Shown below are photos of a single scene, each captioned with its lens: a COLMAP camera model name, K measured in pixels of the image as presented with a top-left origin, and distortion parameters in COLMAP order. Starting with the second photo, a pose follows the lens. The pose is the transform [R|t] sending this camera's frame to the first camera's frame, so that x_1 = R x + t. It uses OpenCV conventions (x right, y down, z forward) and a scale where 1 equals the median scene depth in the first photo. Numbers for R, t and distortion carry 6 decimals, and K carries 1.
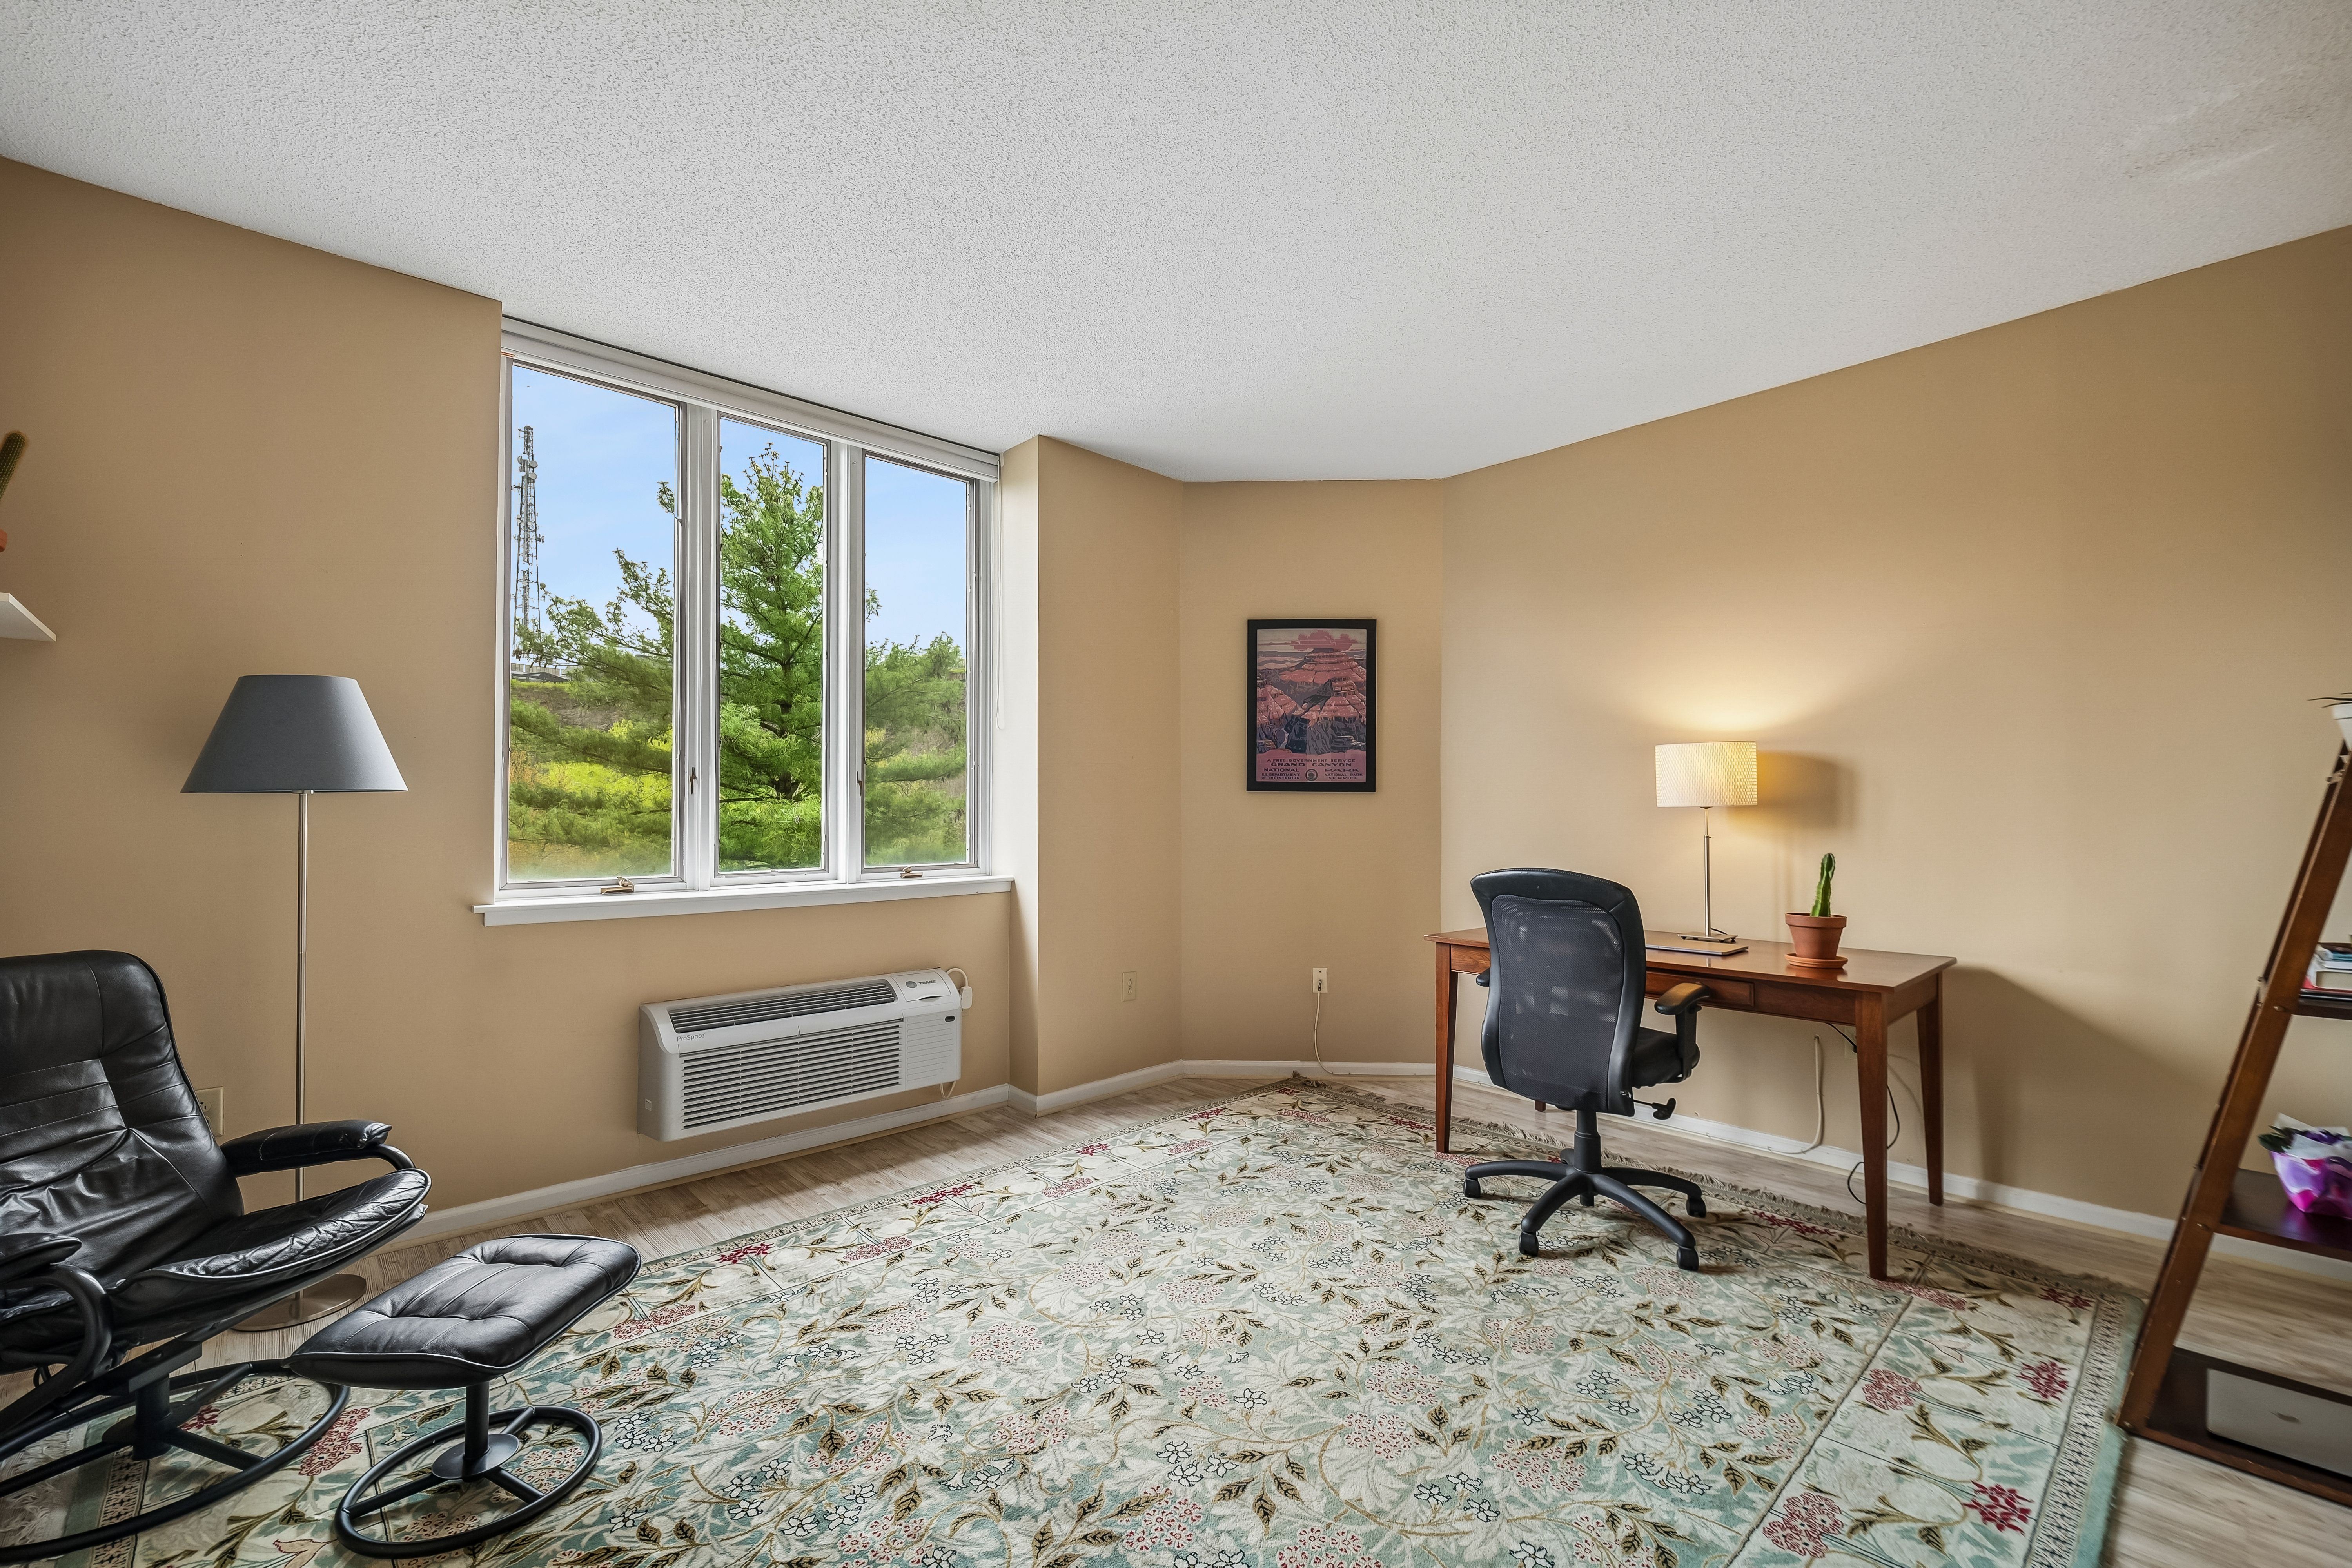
lens RADIAL K [[988.6, 0, 1173.9], [0, 988.6, 795.5], [0, 0, 1]] dist [0.042258, -0.030253]
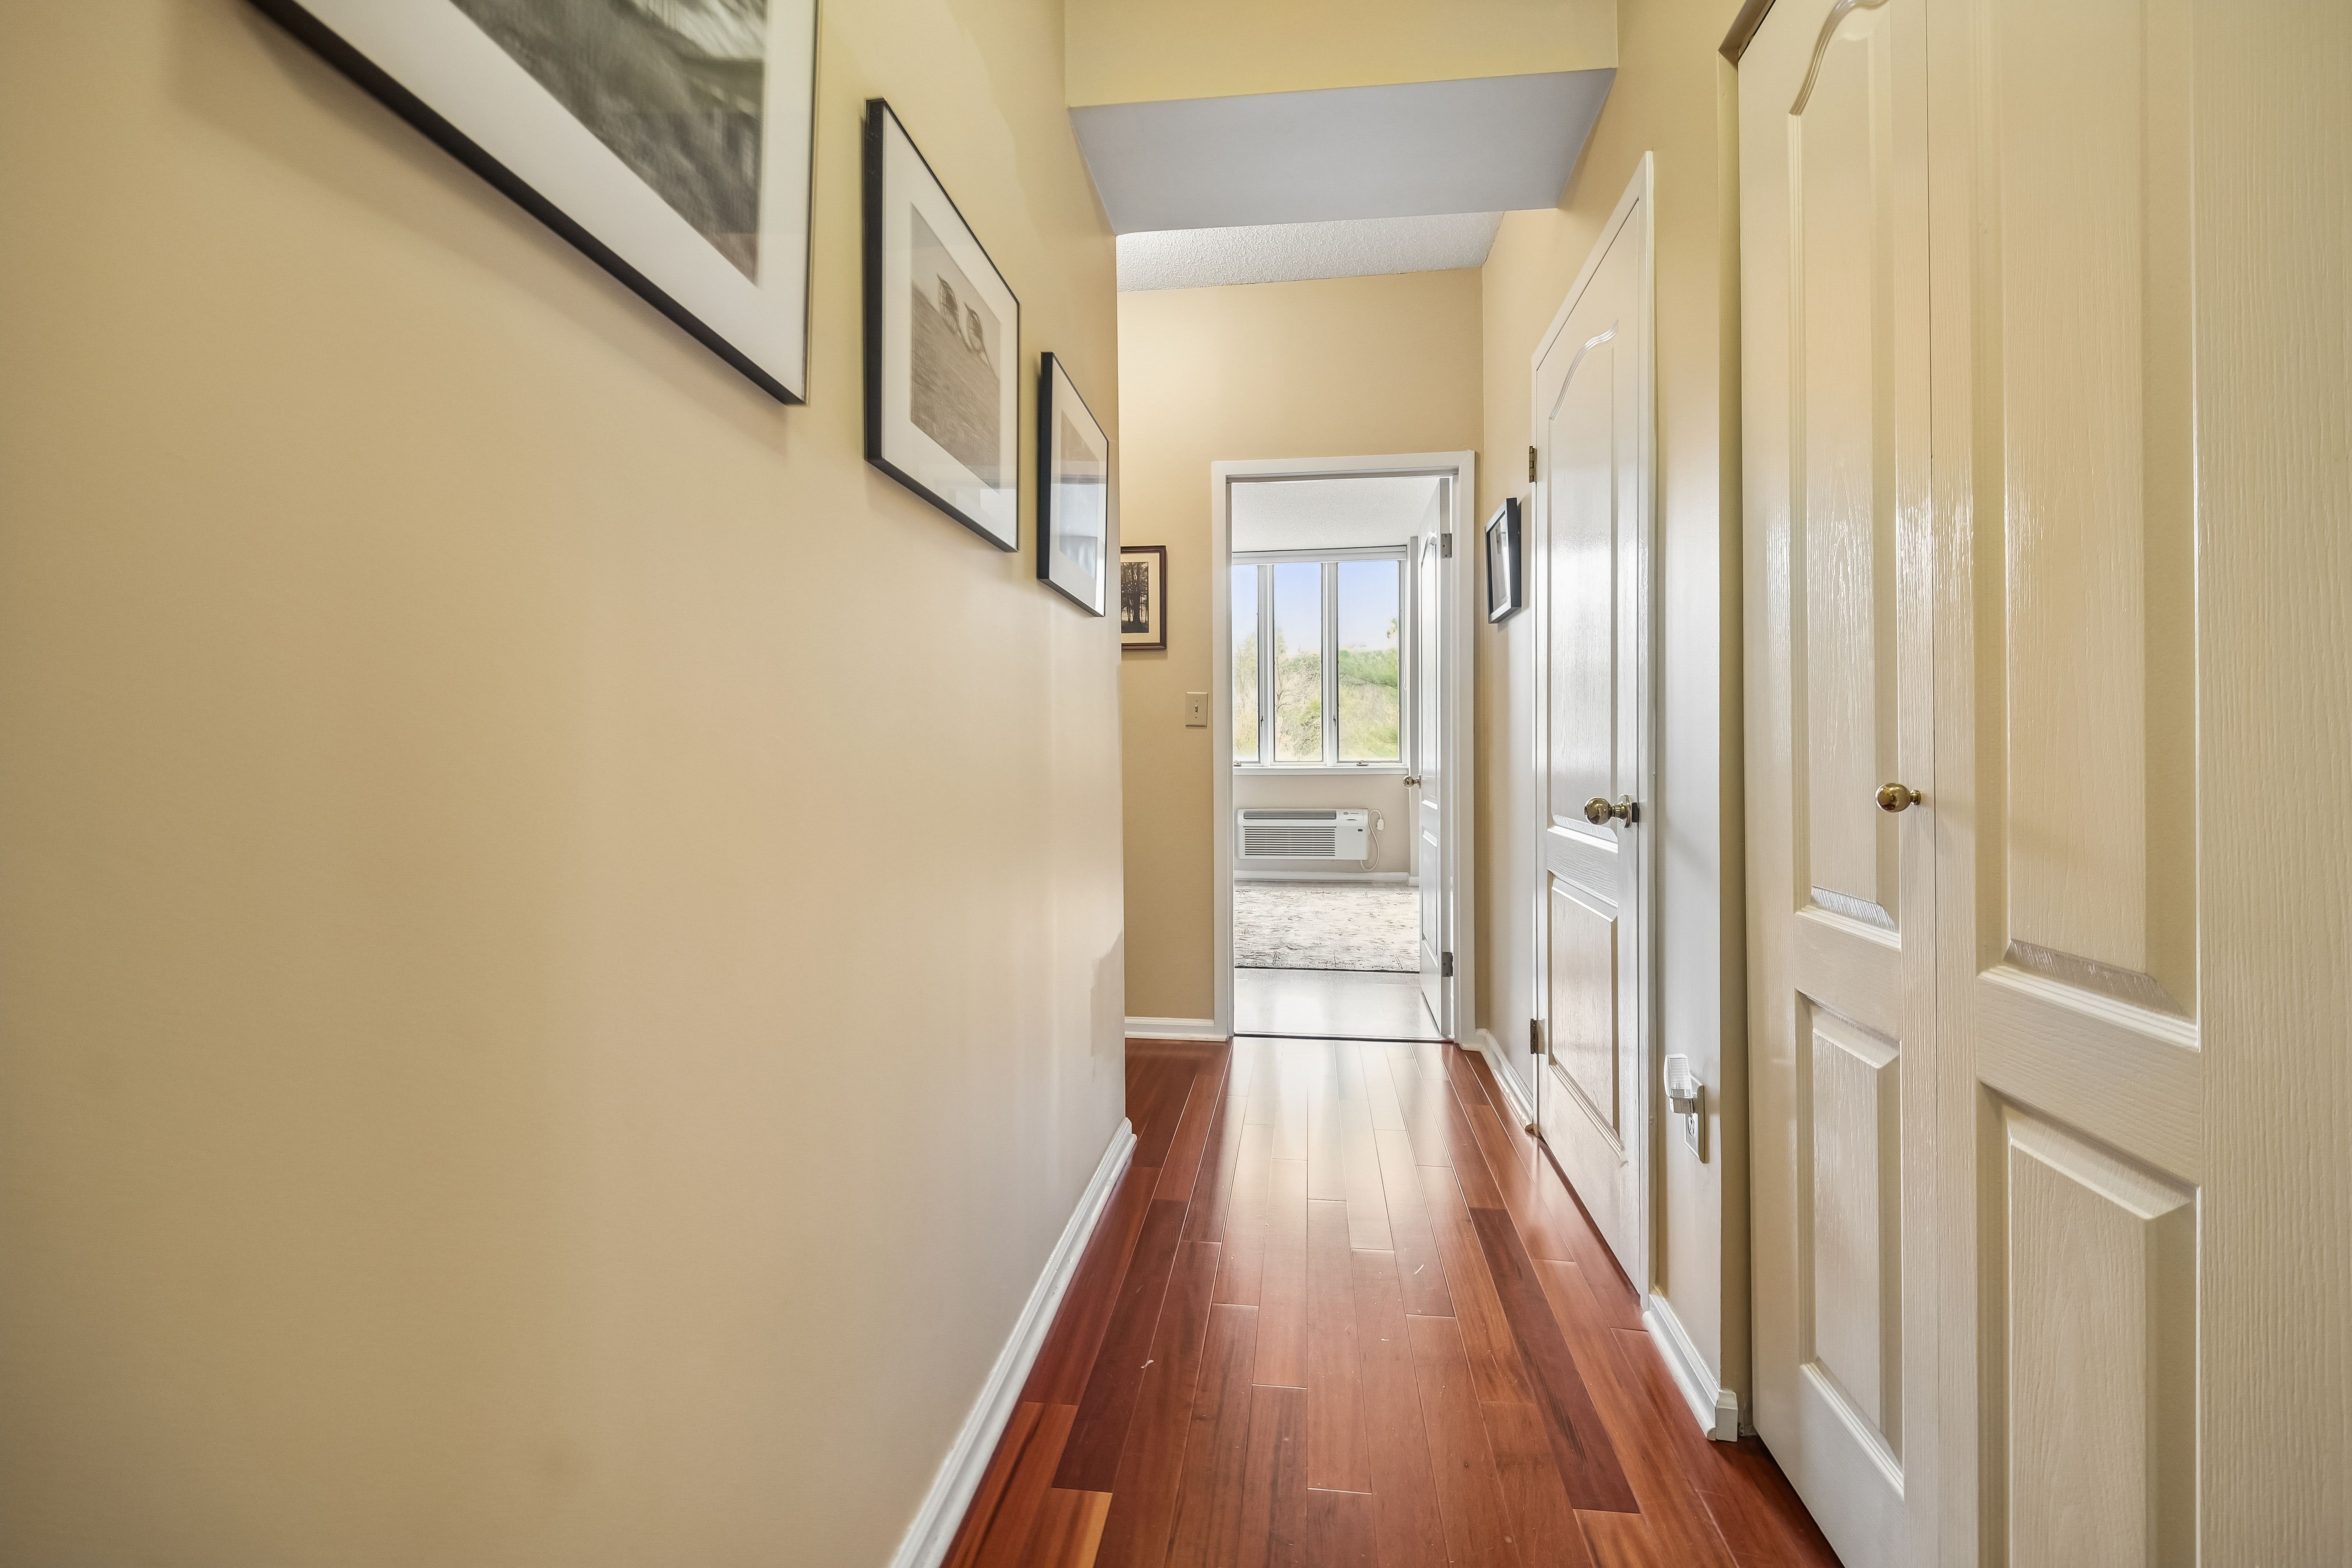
lens RADIAL K [[982.2, 0, 1167.9], [0, 982.2, 776.5], [0, 0, 1]] dist [0.021959, -0.013698]
pose [[0.631513, 0.013665, -0.775245, 1.000585], [0.019066, 0.999269, 0.033145, 0.028415], [0.775131, -0.035713, 0.630791, -0.559714]]
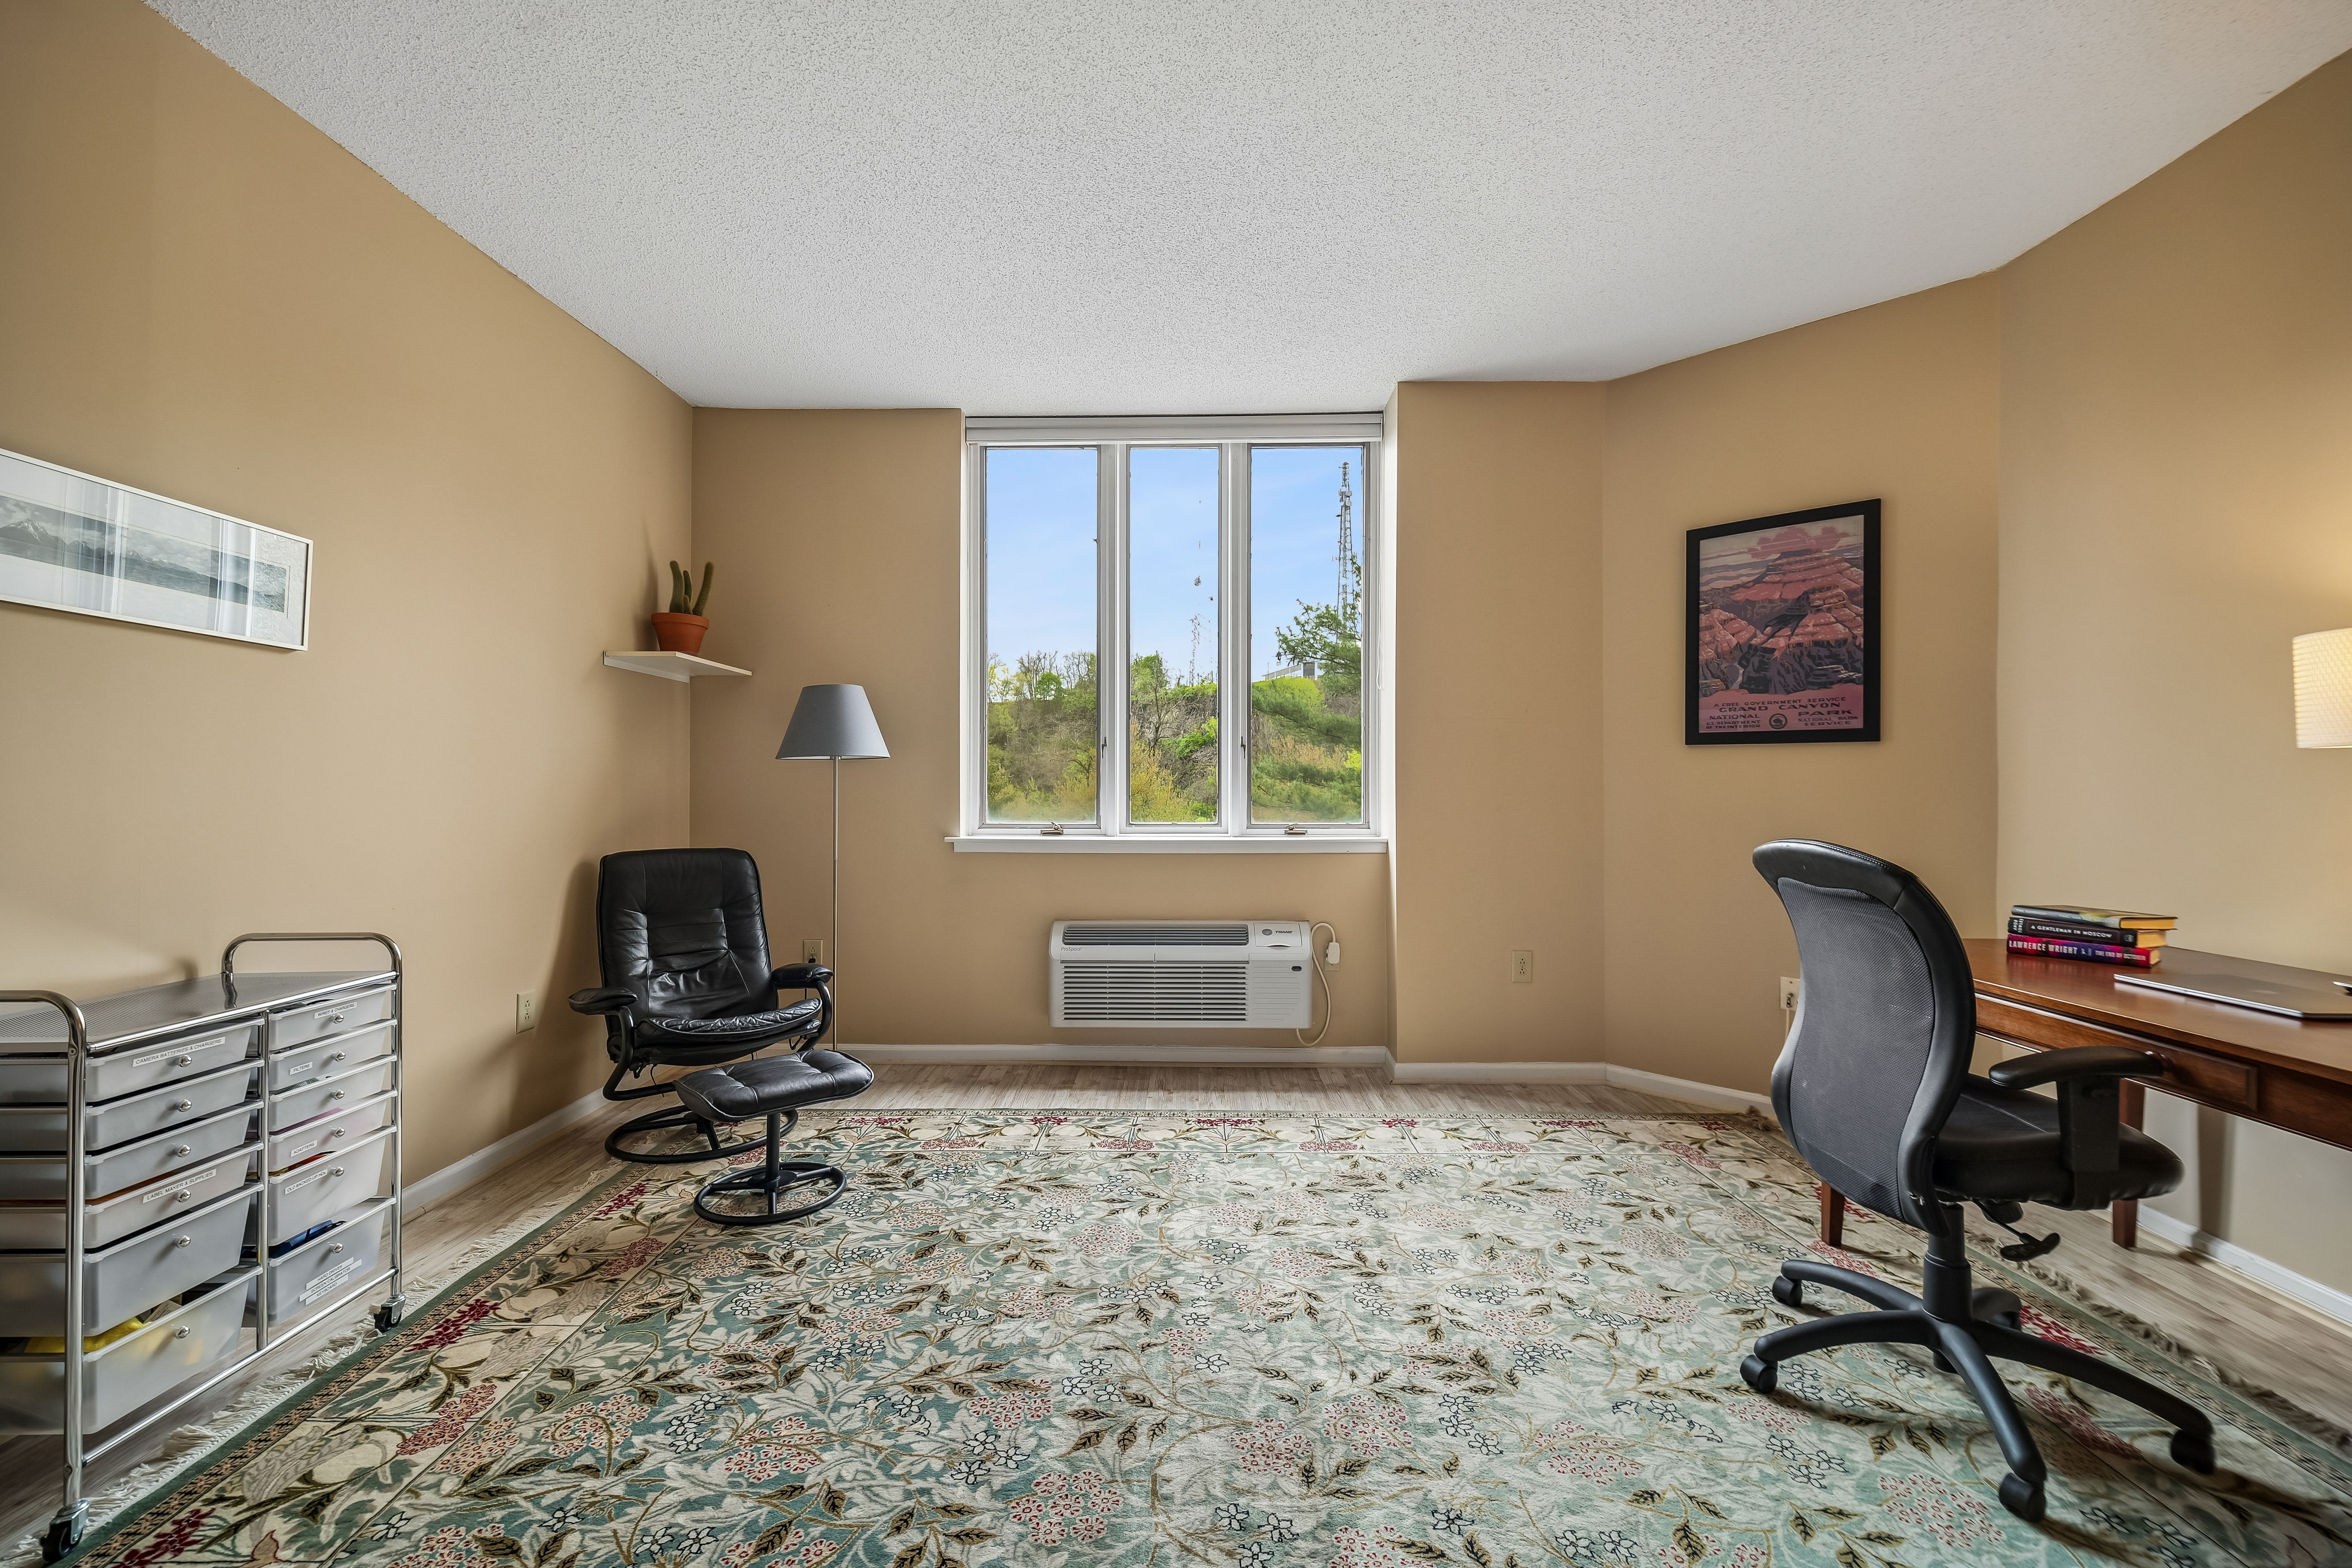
lens RADIAL K [[982.2, 0, 1167.9], [0, 982.2, 776.5], [0, 0, 1]] dist [0.021959, -0.013698]
pose [[0.721497, -0.005837, -0.692393, 0.346643], [0.009301, 0.999956, 0.001263, 0.017257], [0.692355, -0.007351, 0.721519, 0.140033]]
